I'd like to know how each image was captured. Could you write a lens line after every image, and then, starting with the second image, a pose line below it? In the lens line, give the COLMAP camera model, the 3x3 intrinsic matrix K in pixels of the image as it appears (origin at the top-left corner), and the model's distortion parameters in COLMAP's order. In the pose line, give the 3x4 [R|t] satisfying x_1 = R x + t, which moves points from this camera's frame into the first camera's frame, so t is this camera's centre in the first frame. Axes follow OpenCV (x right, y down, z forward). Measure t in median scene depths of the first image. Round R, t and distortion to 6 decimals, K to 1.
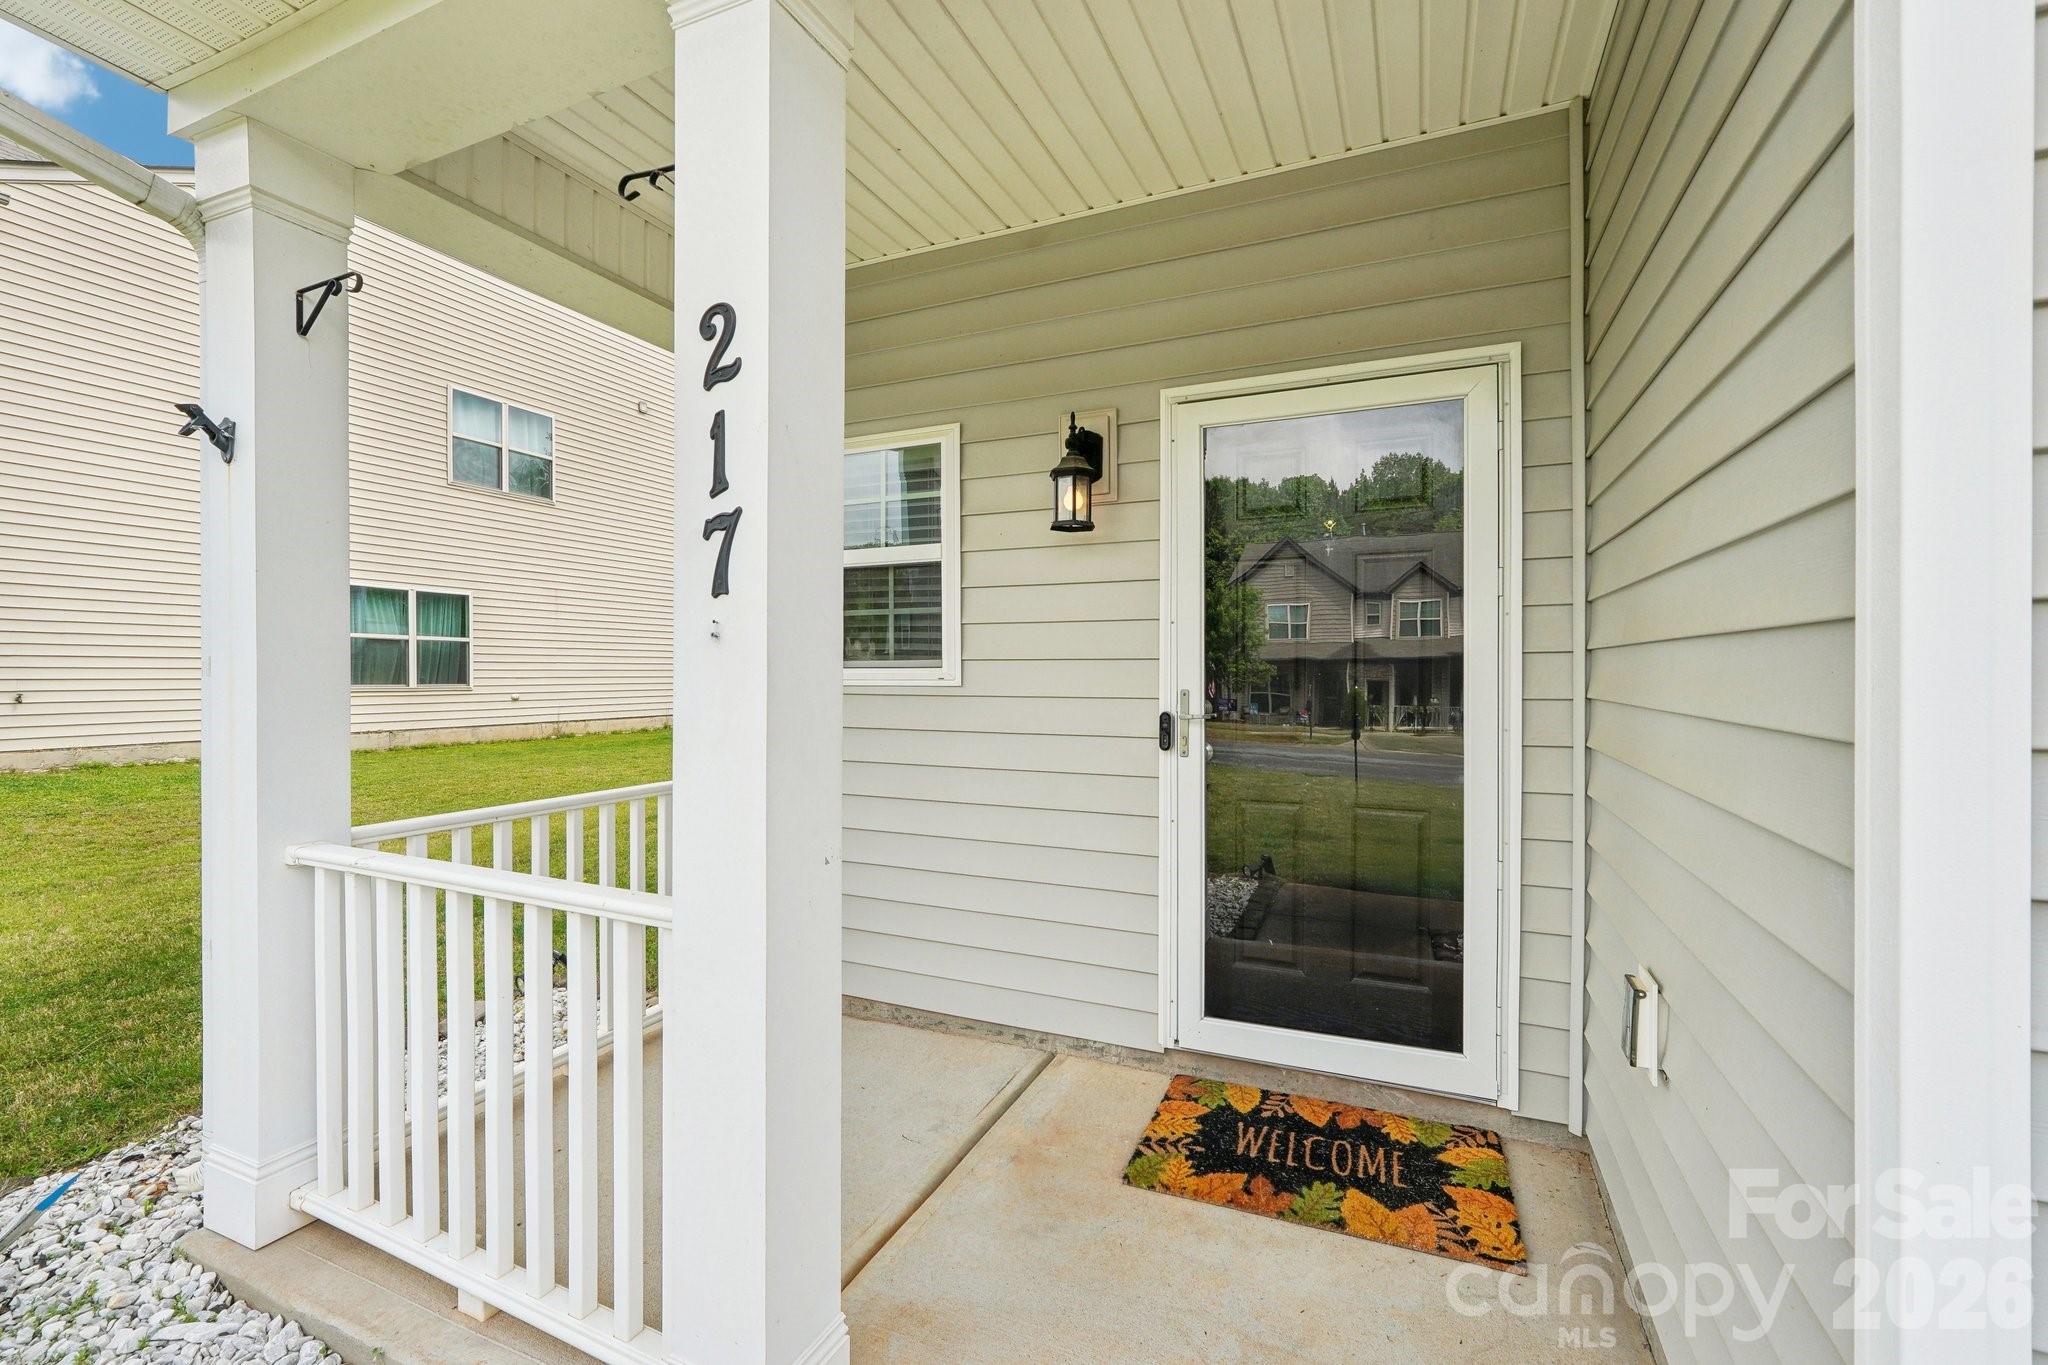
lens RADIAL K [[883.4, 0, 1035.8], [0, 883.4, 686.9], [0, 0, 1]] dist [-0.000465, 0.000577]
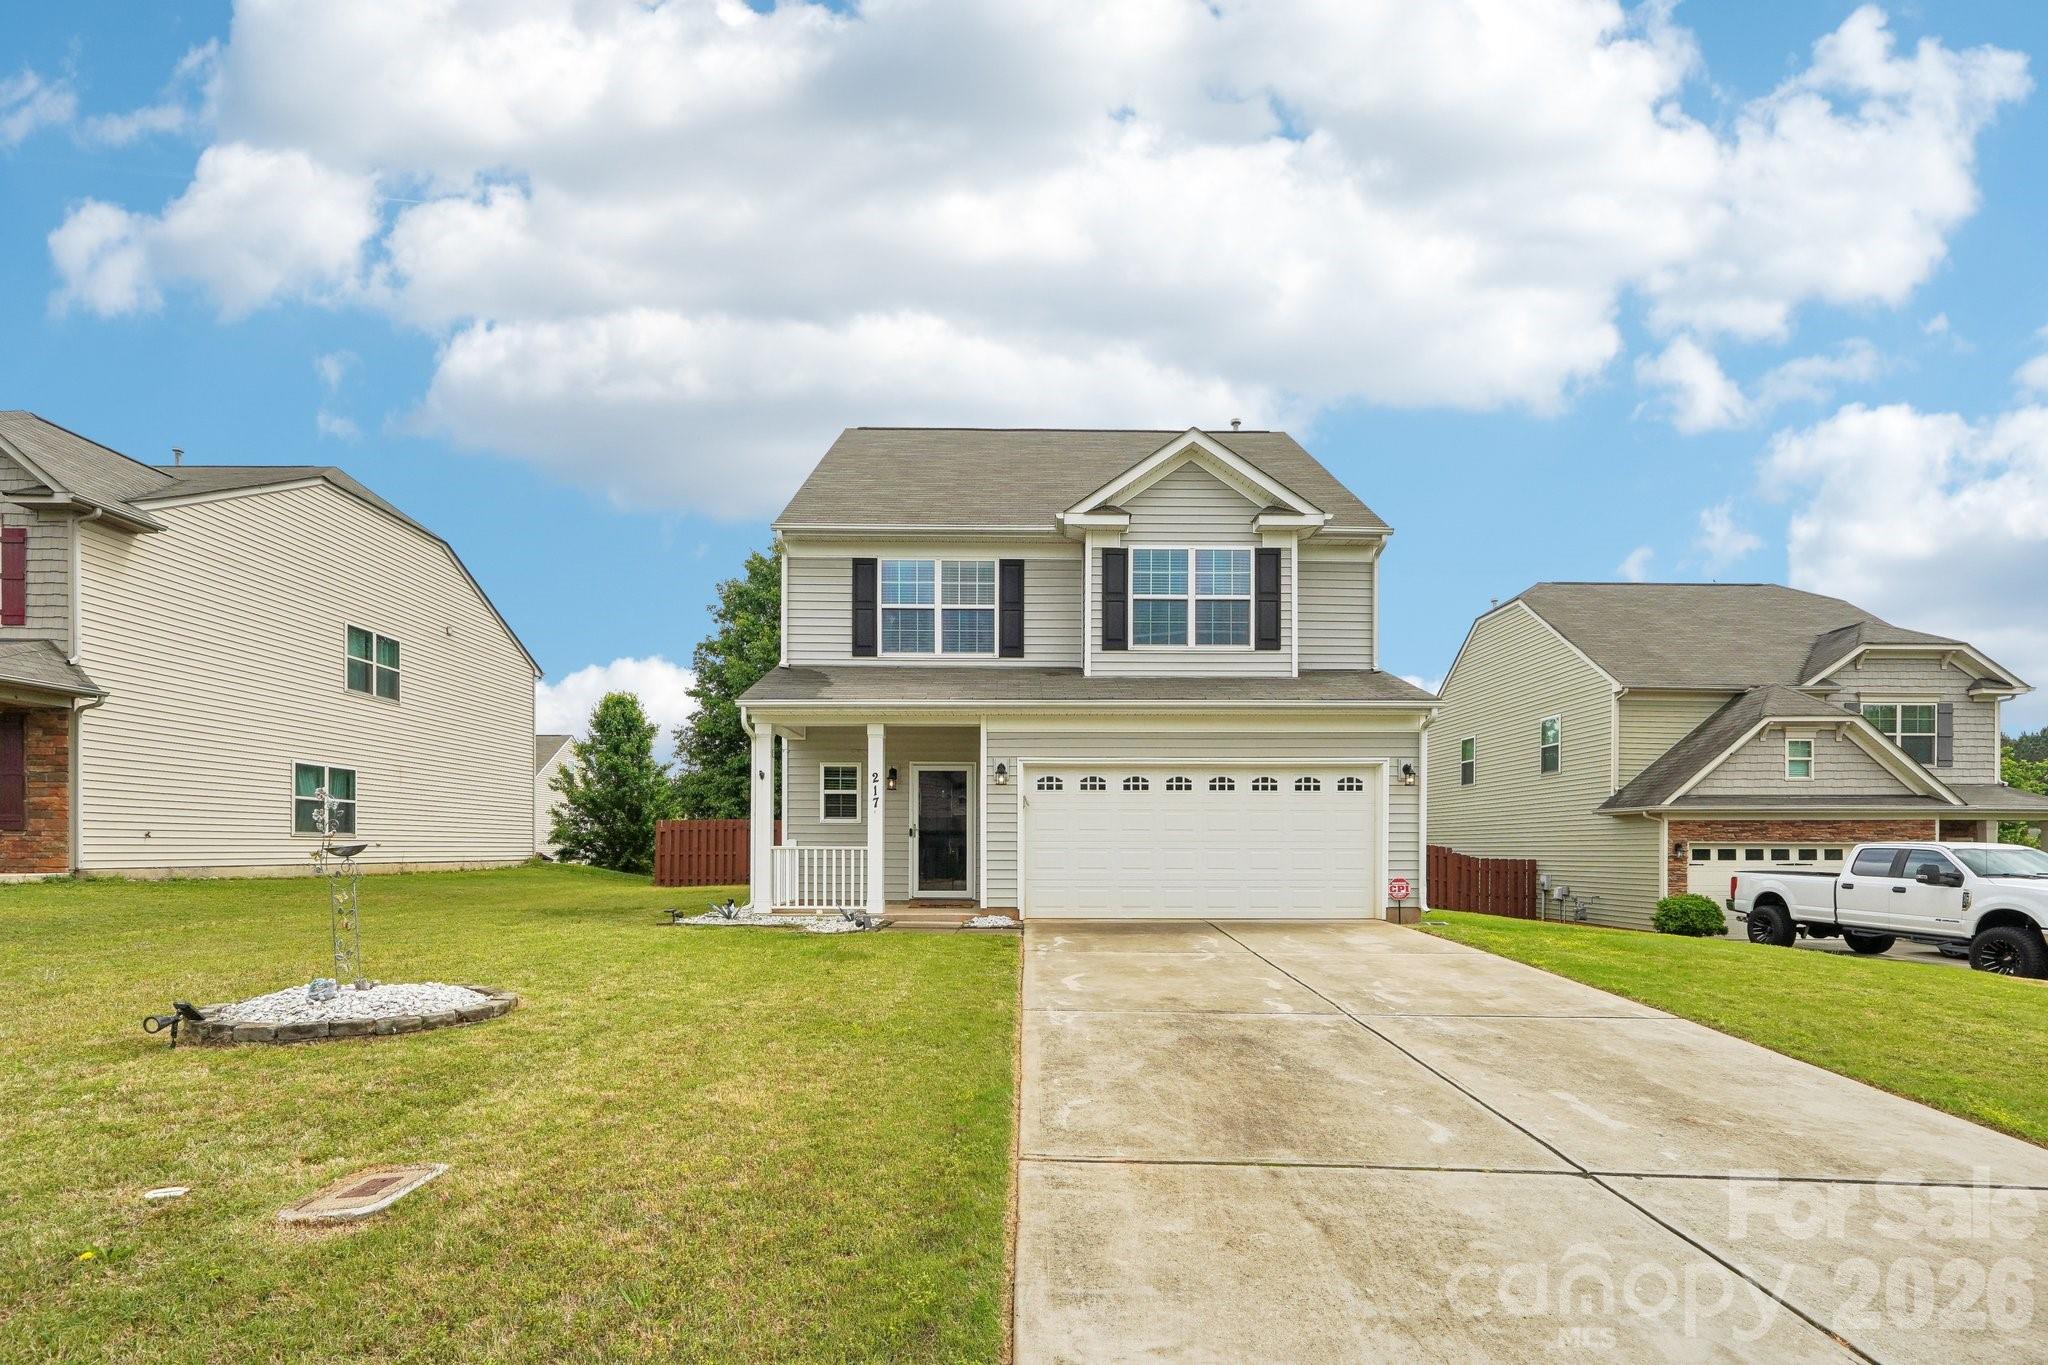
lens RADIAL K [[883.4, 0, 999.8], [0, 883.4, 855.7], [0, 0, 1]] dist [-0.000465, 0.000577]
pose [[0.918491, 0.001782, 0.395437, -0.270587], [-0.000364, 0.999993, -0.003663, 0.039825], [-0.395441, 0.003220, 0.918486, -0.746447]]
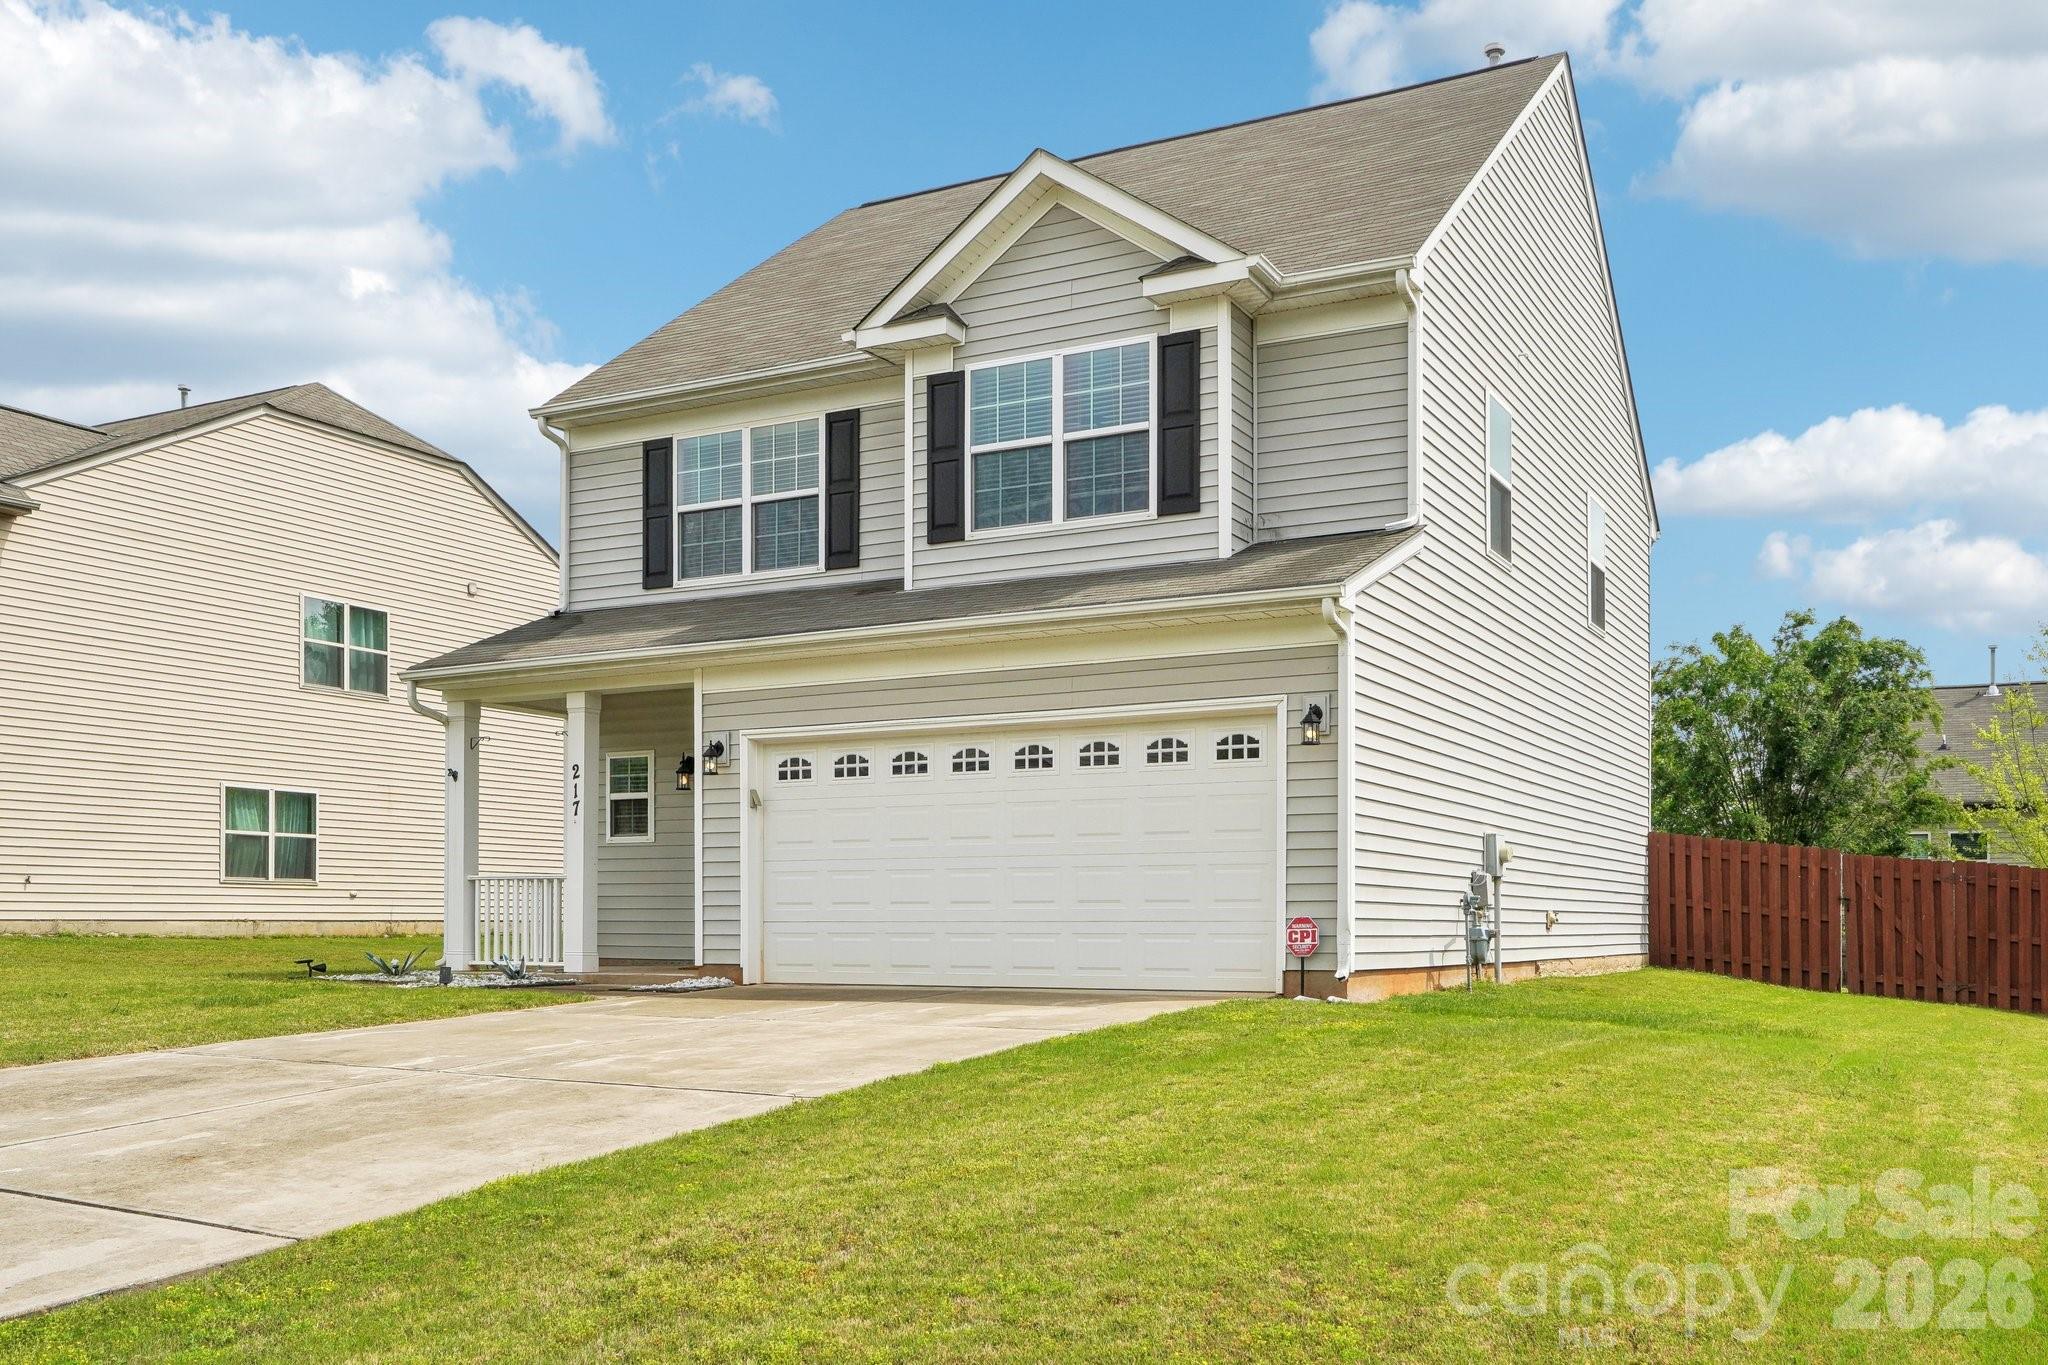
lens RADIAL K [[1723.3, 0, 1019.8], [0, 1723.3, 920.1], [0, 0, 1]] dist [0.019340, -0.015787]
pose [[0.997815, 0.001882, -0.066038, 0.335732], [-0.002761, 0.999909, -0.013227, 0.073266], [0.066007, 0.013380, 0.997729, -1.026874]]
